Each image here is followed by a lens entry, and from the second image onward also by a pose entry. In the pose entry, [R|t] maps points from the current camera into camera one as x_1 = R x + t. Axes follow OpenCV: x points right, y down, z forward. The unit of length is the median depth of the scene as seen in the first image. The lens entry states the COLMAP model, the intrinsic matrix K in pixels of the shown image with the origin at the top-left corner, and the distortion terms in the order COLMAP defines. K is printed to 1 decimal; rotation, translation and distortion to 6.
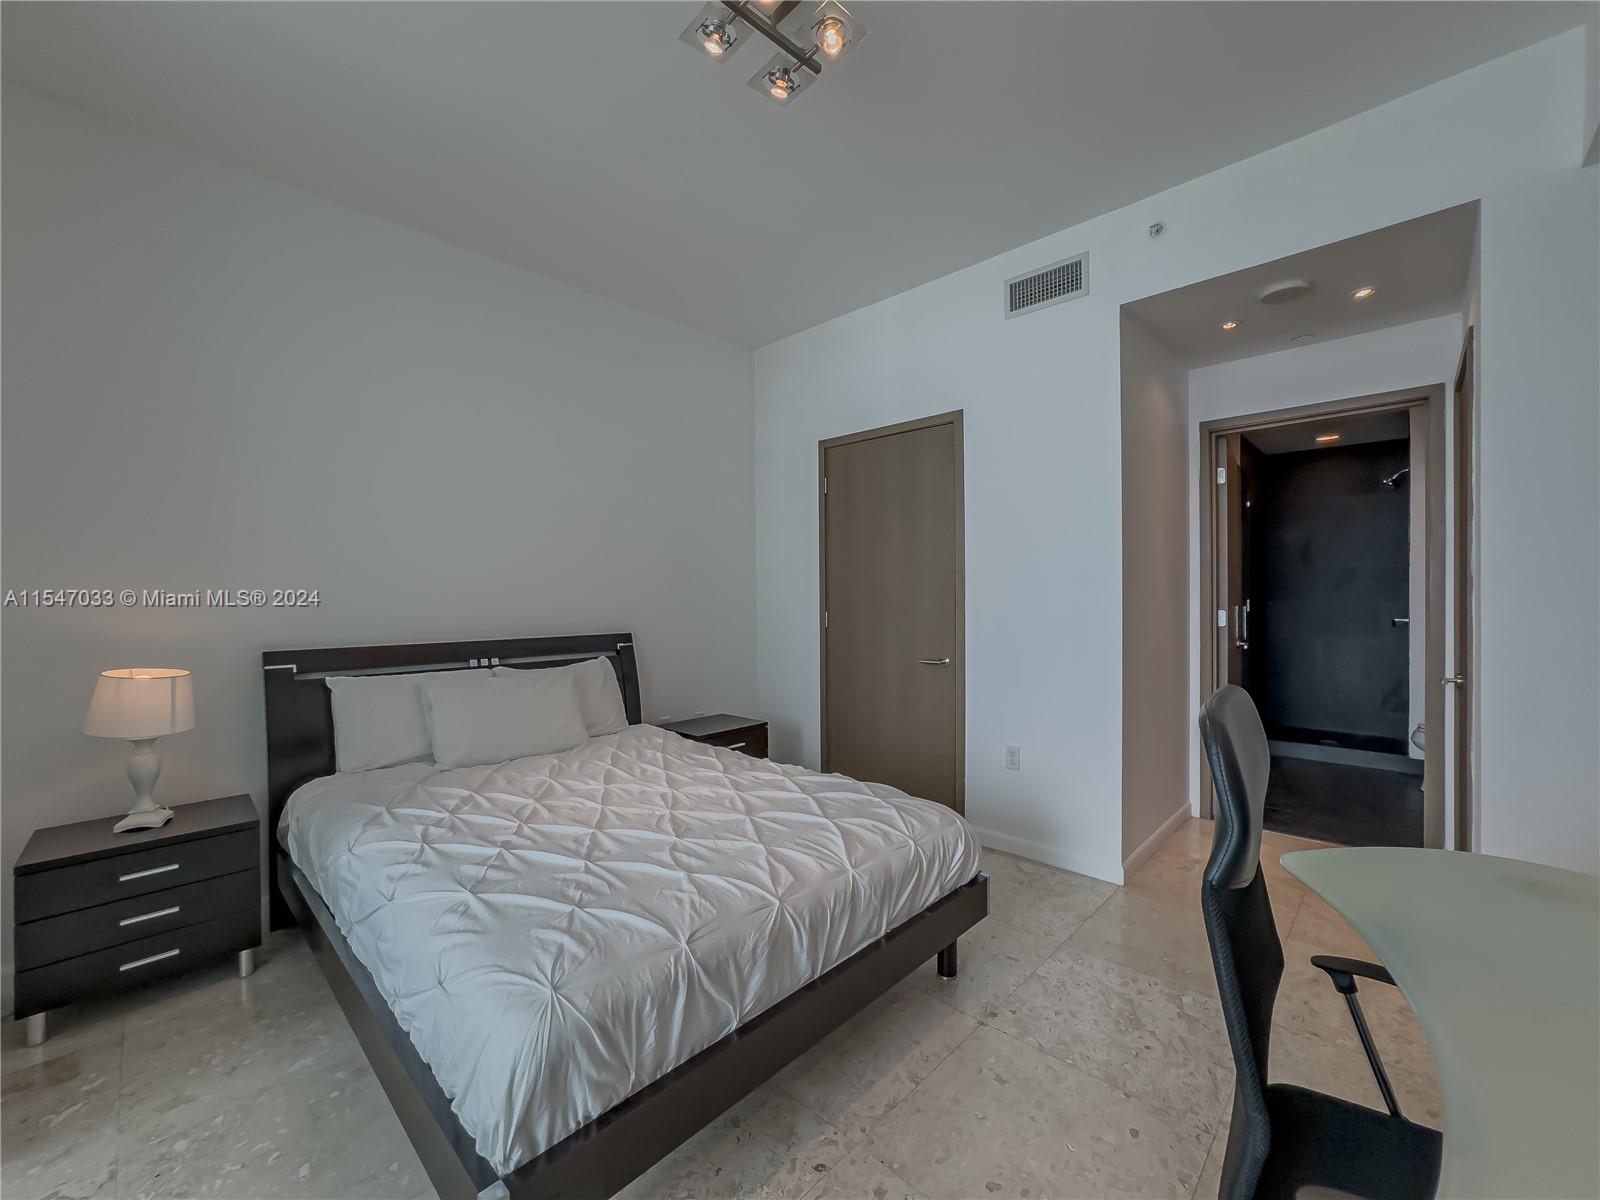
lens RADIAL K [[645.8, 0, 799.5], [0, 645.8, 599.9], [0, 0, 1]] dist [-0.035796, 0.014330]
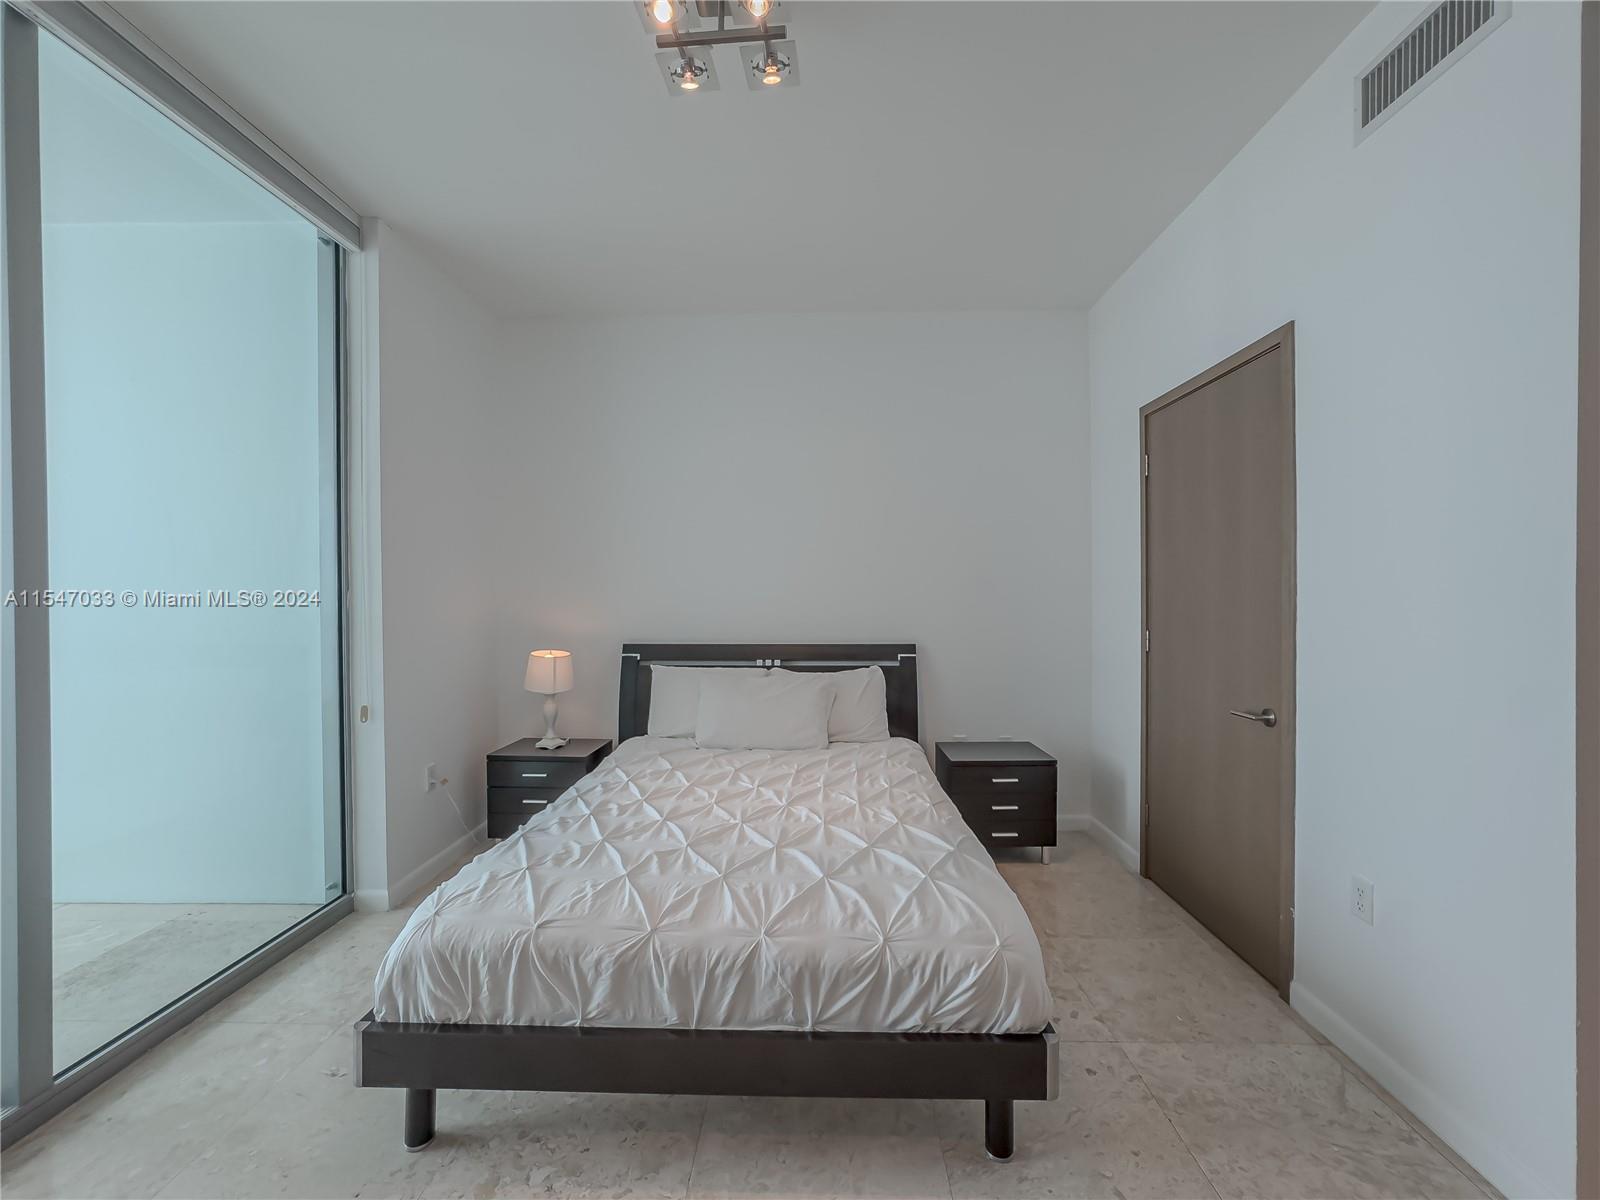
lens RADIAL K [[645.8, 0, 799.1], [0, 645.8, 600.0], [0, 0, 1]] dist [-0.035796, 0.014330]
pose [[0.674427, 0.010714, -0.738264, 0.676541], [-0.007795, 0.999942, 0.007391, -0.043019], [0.738301, 0.000770, 0.674471, 0.394872]]
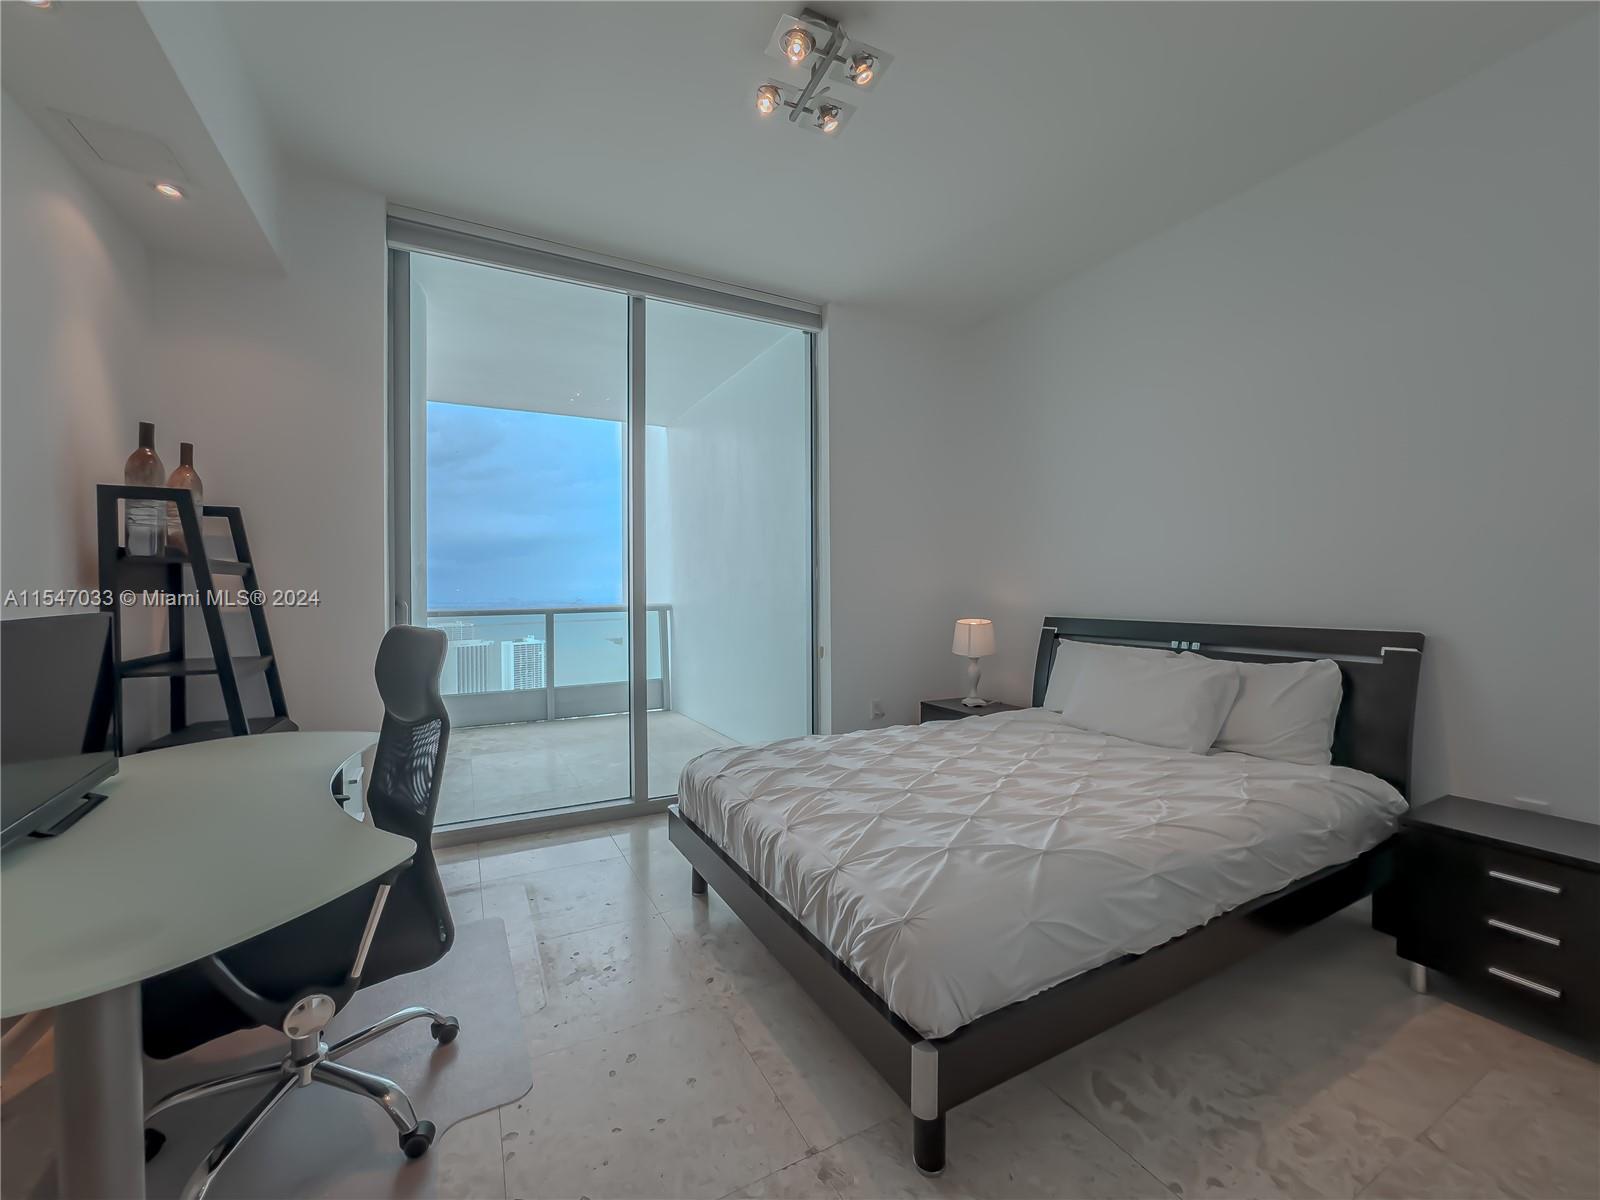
lens RADIAL K [[645.8, 0, 804.1], [0, 645.8, 602.3], [0, 0, 1]] dist [-0.035796, 0.014330]
pose [[-0.299479, 0.023964, -0.953802, 0.965904], [-0.003227, 0.999653, 0.026129, 0.014967], [0.954098, 0.010903, -0.299298, 1.198231]]
